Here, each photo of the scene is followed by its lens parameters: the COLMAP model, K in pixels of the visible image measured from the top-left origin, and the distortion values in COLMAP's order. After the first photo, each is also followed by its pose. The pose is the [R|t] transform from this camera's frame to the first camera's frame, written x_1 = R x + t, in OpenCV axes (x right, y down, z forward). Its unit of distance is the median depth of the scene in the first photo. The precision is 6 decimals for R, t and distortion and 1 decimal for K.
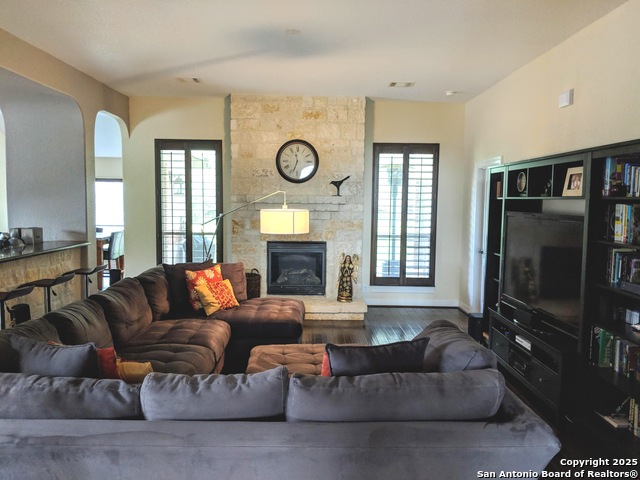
lens RADIAL K [[511.1, 0, 320.0], [0, 511.1, 240.0], [0, 0, 1]] dist [0.001237, -0.005226]
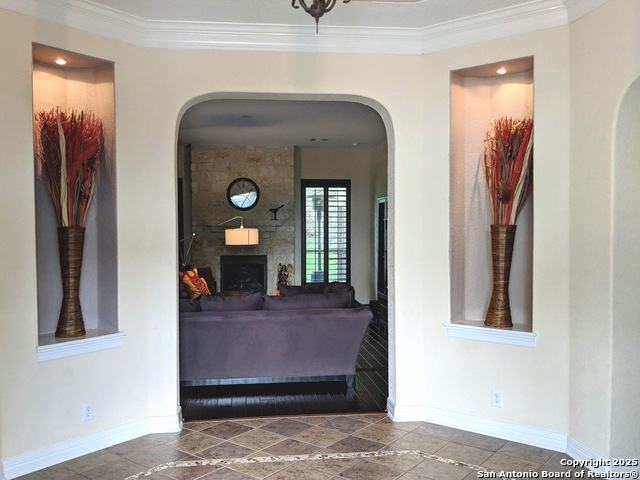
lens RADIAL K [[511.1, 0, 320.0], [0, 511.1, 240.0], [0, 0, 1]] dist [0.001237, -0.005226]
pose [[0.990997, -0.021467, 0.132151, -0.024473], [0.028025, 0.998456, -0.047963, 0.030507], [-0.130917, 0.051235, 0.990069, -0.308063]]
